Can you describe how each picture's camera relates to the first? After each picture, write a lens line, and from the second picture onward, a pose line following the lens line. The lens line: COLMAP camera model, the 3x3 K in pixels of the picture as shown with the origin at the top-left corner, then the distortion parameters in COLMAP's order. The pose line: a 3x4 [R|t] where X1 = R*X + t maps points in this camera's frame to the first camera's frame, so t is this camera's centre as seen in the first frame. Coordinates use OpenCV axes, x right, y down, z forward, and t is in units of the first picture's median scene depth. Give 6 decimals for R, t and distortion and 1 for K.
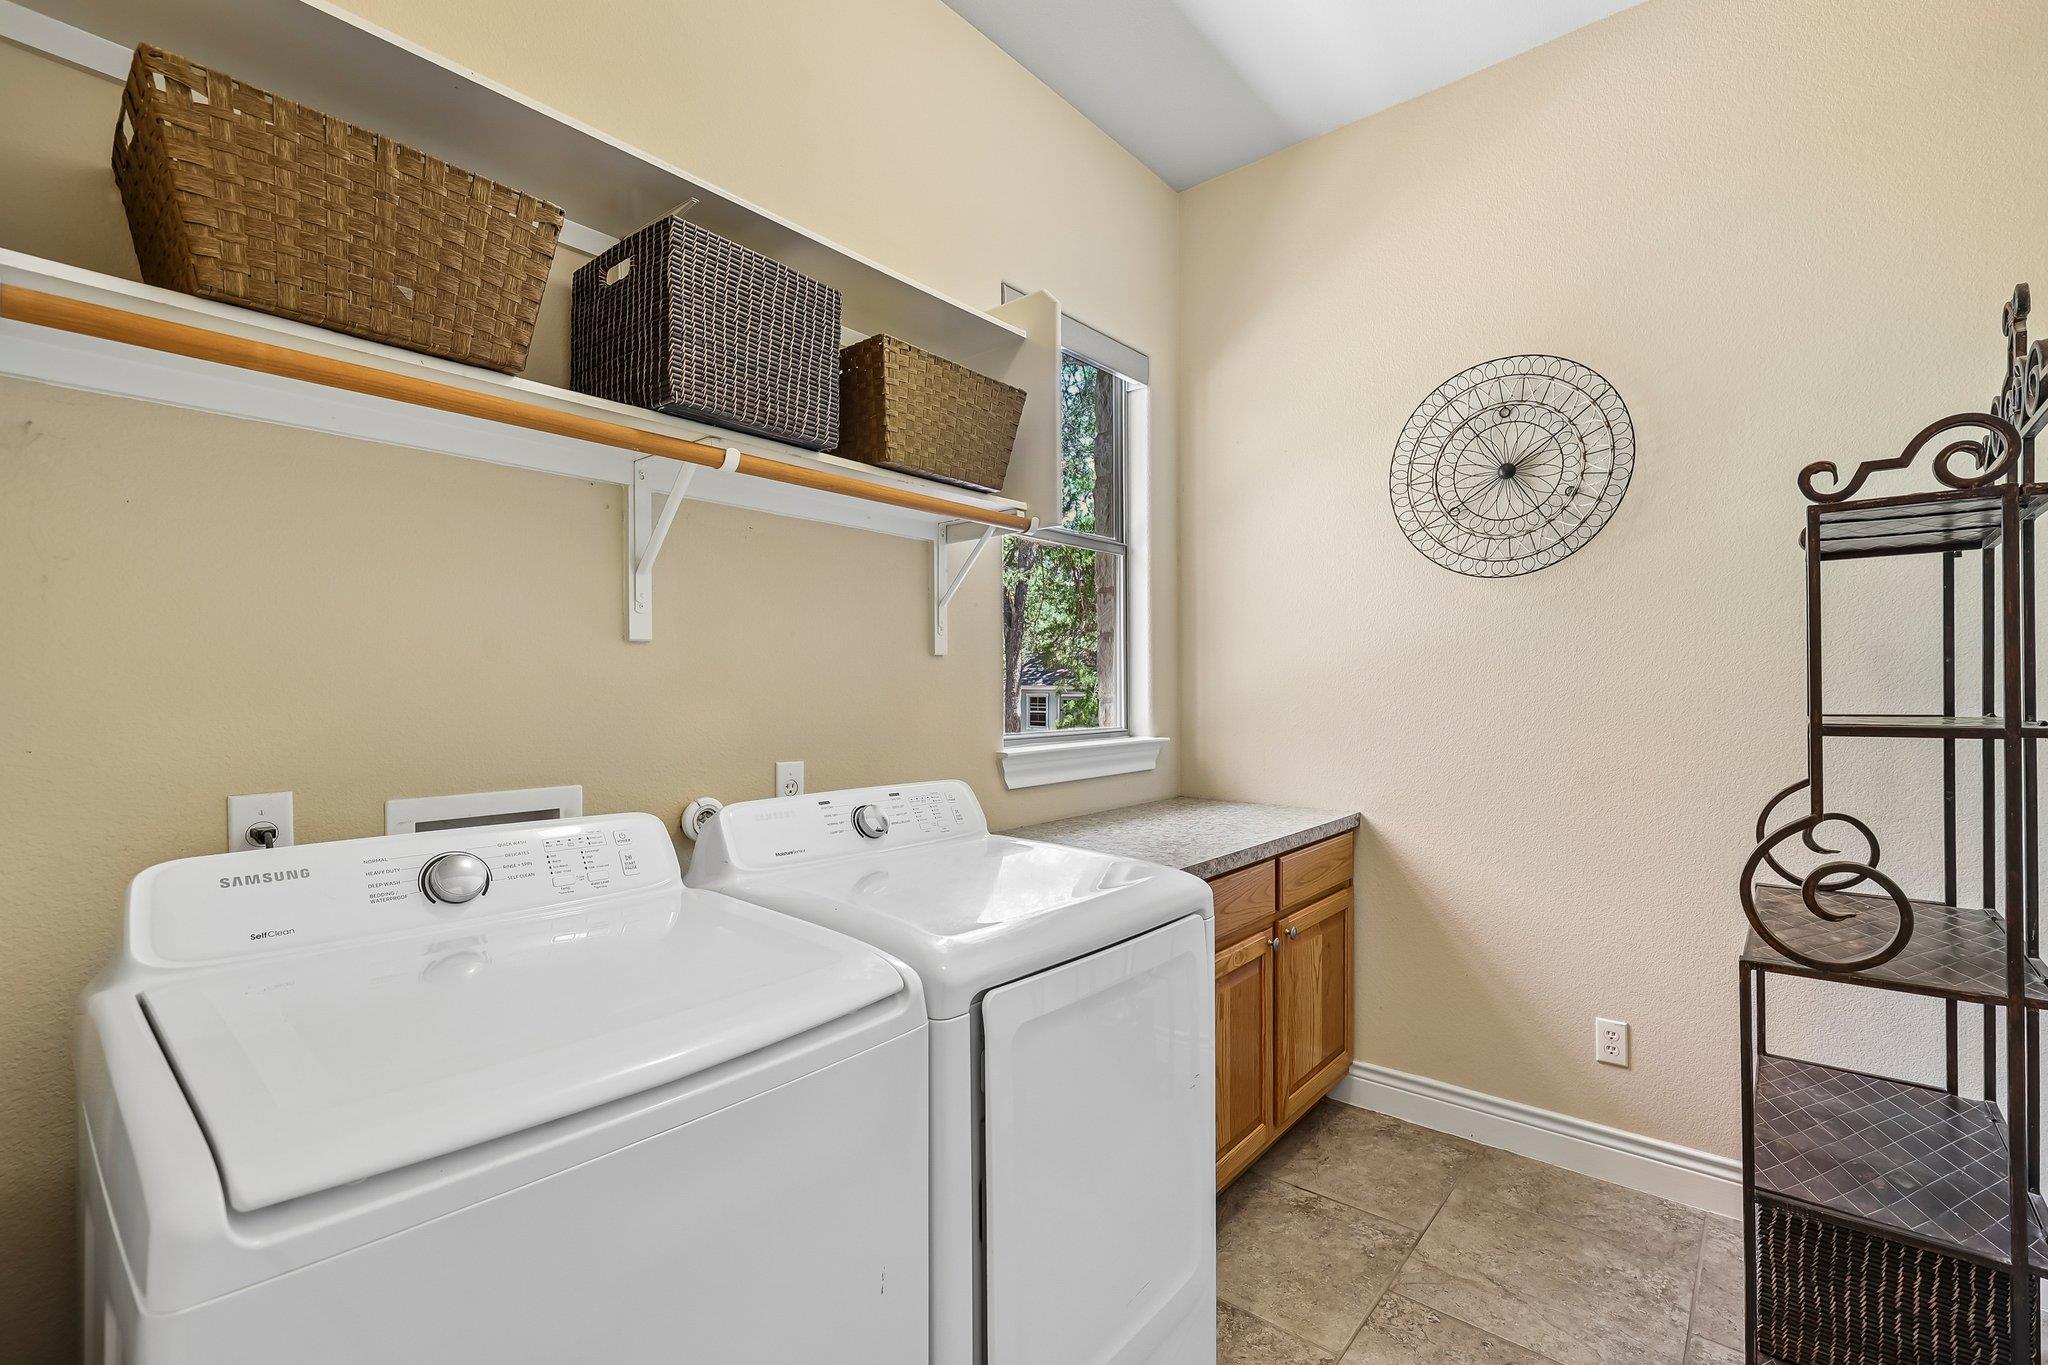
lens RADIAL K [[903.2, 0, 1032.0], [0, 903.2, 682.6], [0, 0, 1]] dist [0.001514, -0.000700]
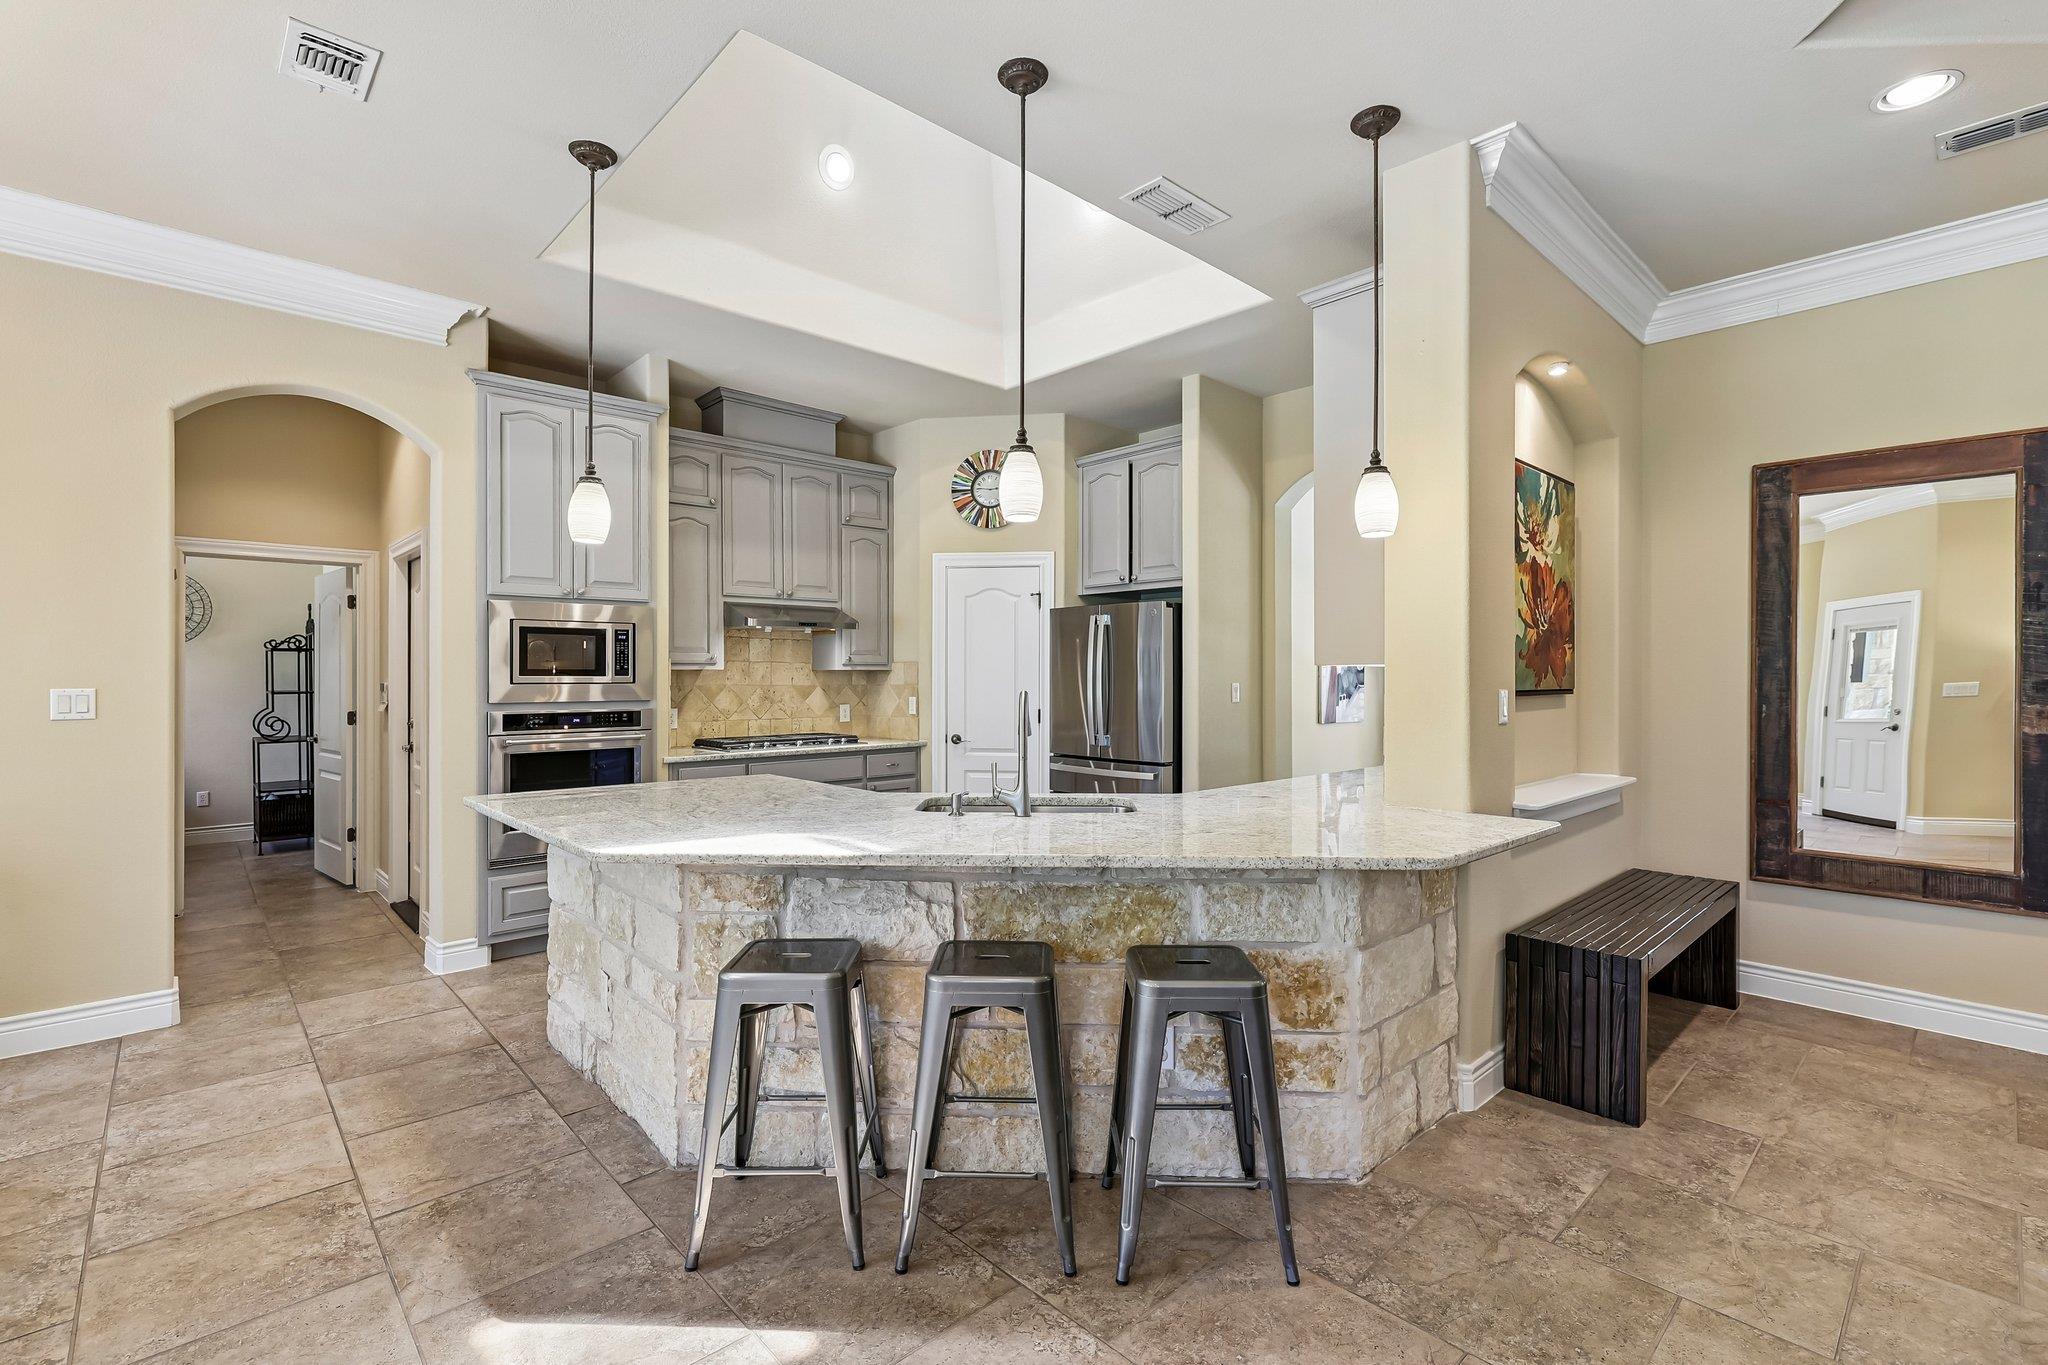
lens RADIAL K [[903.2, 0, 985.6], [0, 903.2, 679.1], [0, 0, 1]] dist [0.001514, -0.000700]
pose [[0.123442, -0.002689, 0.992348, -2.083088], [0.003234, 0.999992, 0.002307, -0.009582], [-0.992347, 0.002924, 0.123450, -2.027484]]
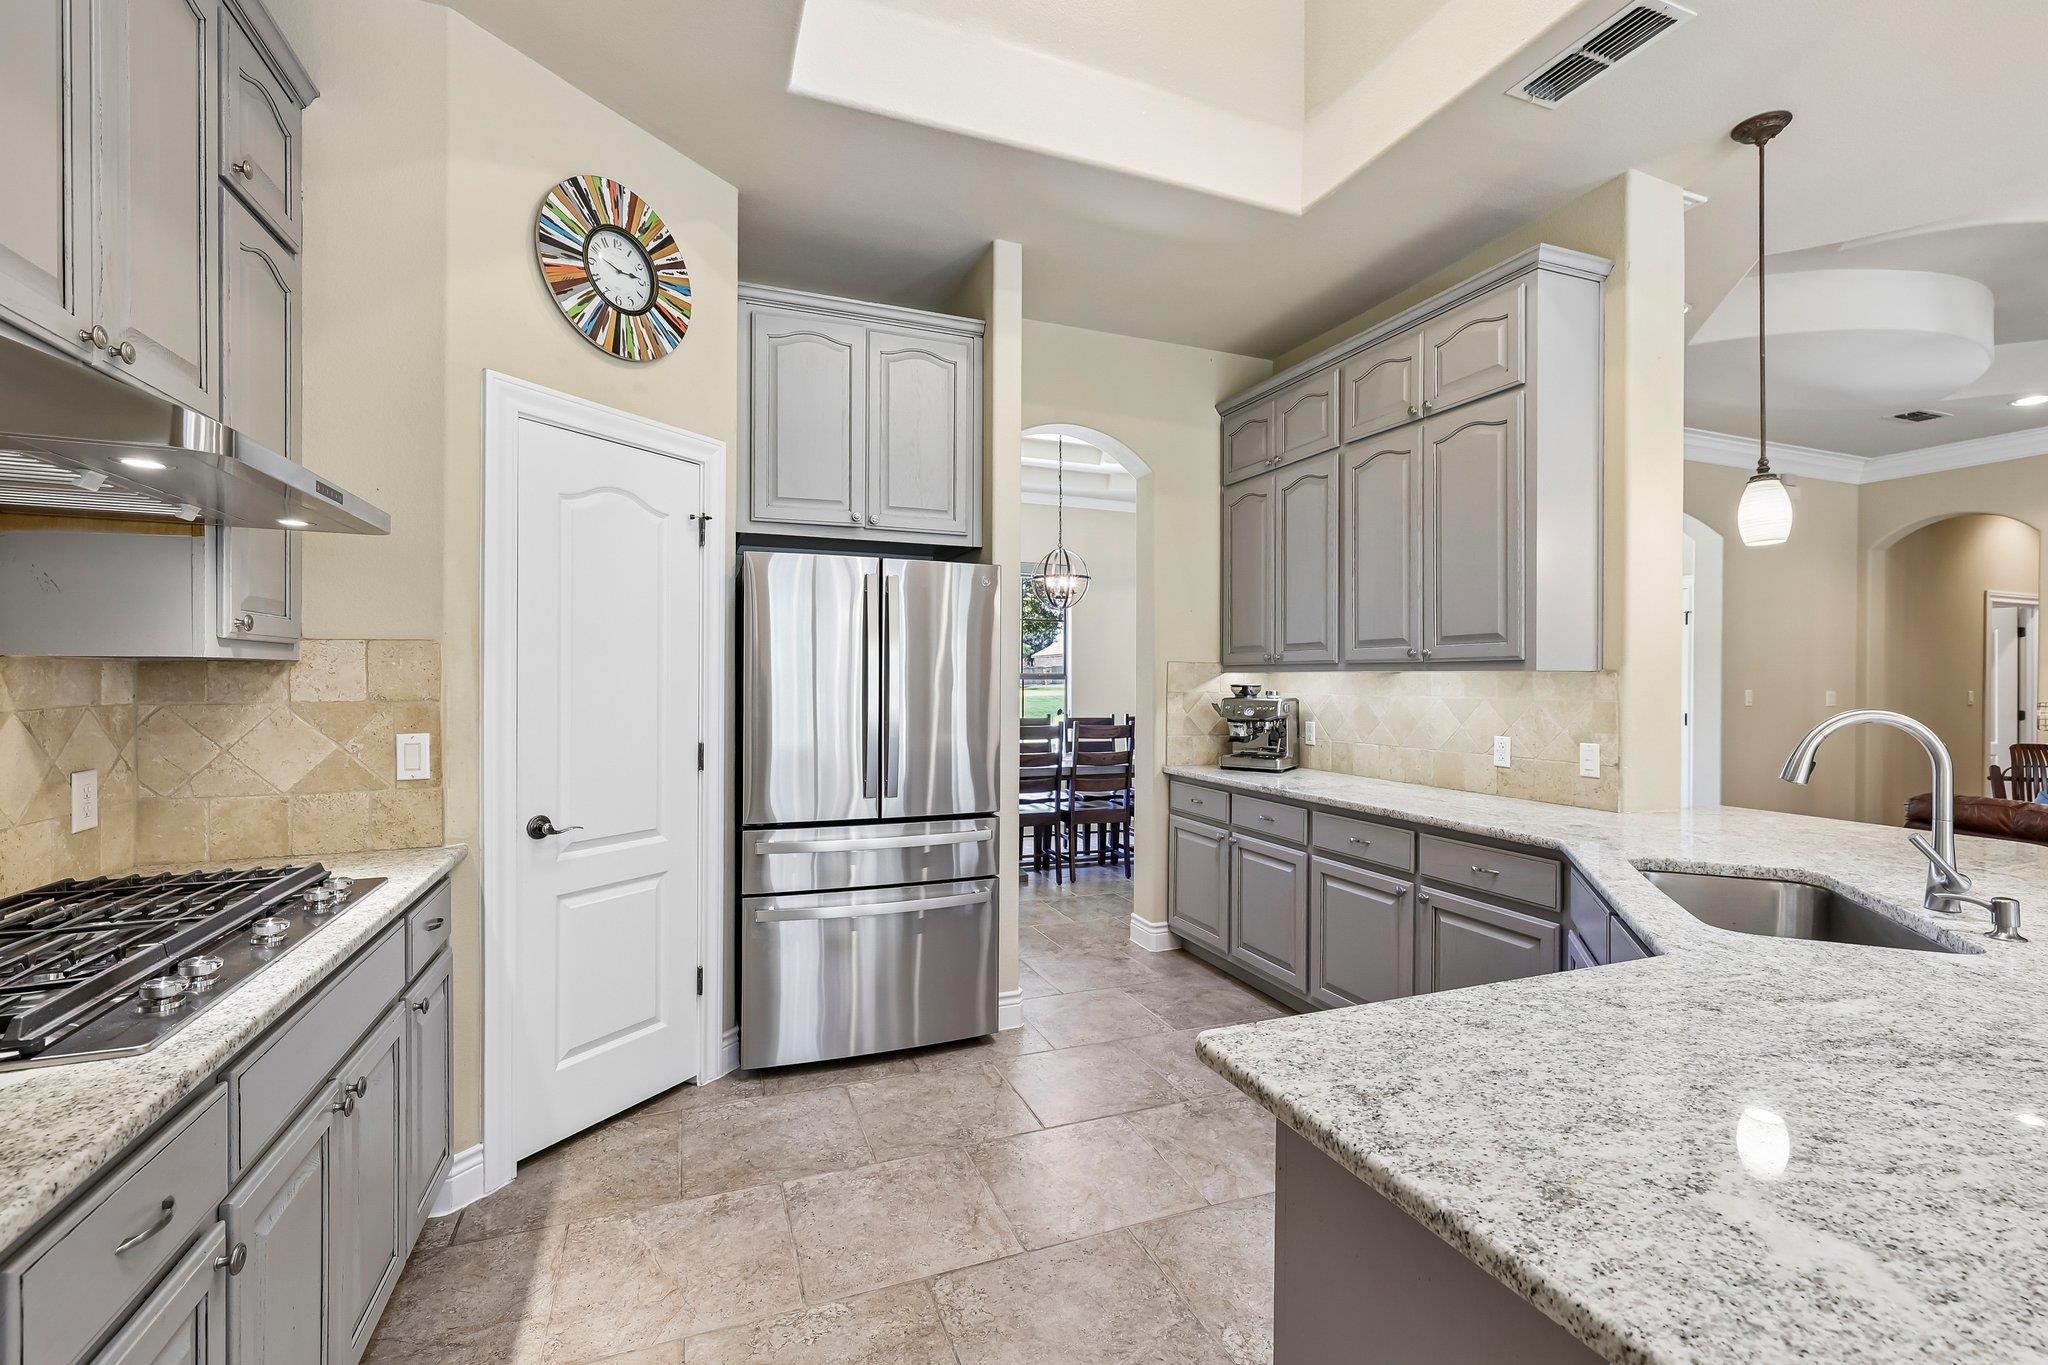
lens RADIAL K [[903.2, 0, 1030.9], [0, 903.2, 683.7], [0, 0, 1]] dist [0.001514, -0.000700]
pose [[-0.894549, -0.004591, 0.446947, -0.670424], [-0.001615, 0.999974, 0.007040, -0.014519], [-0.446967, 0.005576, -0.894533, -1.001607]]
